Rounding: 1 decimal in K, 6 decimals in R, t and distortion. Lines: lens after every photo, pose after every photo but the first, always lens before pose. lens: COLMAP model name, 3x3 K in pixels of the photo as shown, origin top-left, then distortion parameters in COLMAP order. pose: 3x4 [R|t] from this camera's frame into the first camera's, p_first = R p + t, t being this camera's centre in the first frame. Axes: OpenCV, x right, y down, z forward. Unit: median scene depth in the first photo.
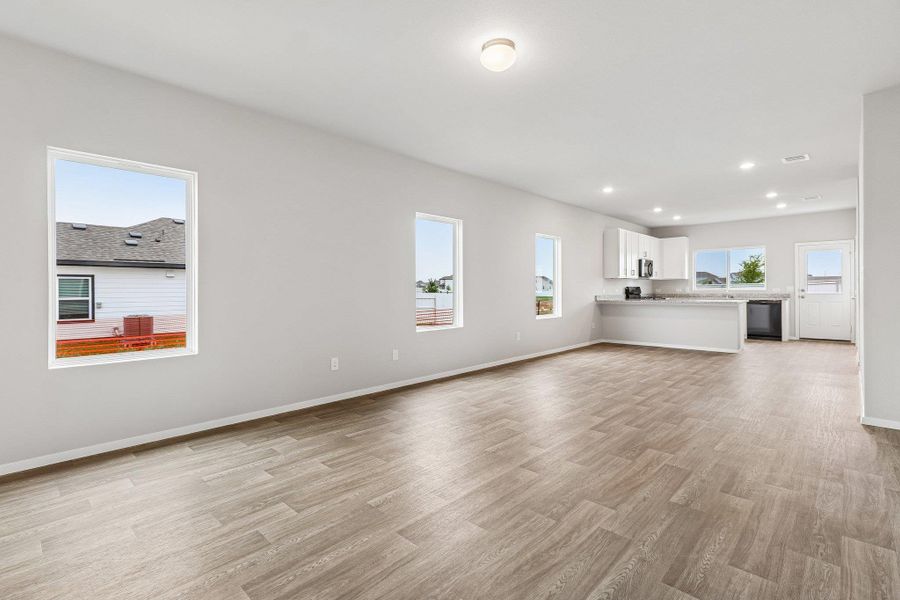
lens RADIAL K [[416.6, 0, 449.4], [0, 416.6, 292.6], [0, 0, 1]] dist [0.012015, -0.000668]
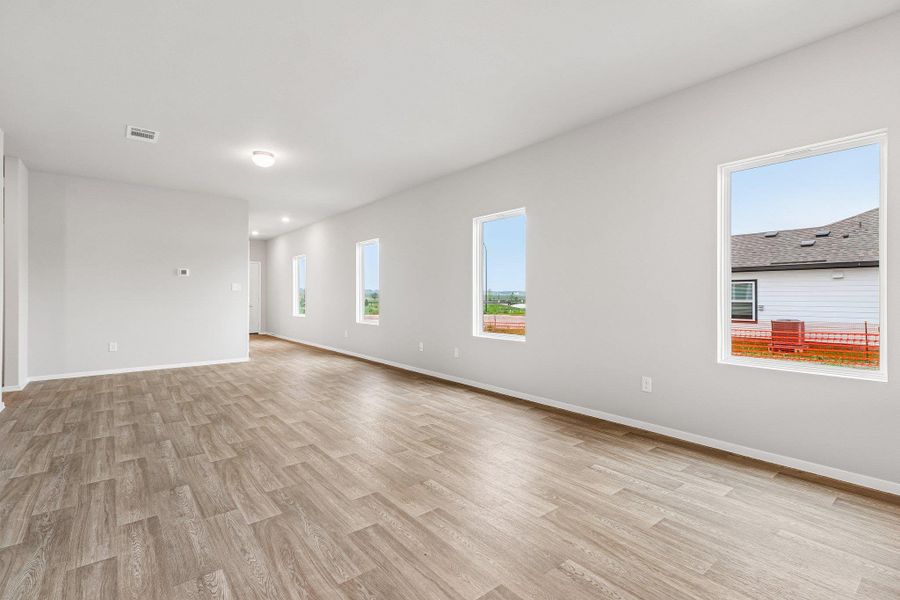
lens RADIAL K [[416.6, 0, 459.2], [0, 416.6, 293.7], [0, 0, 1]] dist [0.012015, -0.000668]
pose [[-0.111437, 0.001722, -0.993770, 0.306202], [-0.004354, 0.999988, 0.002221, -0.004551], [0.993762, 0.004575, -0.111428, 0.372619]]
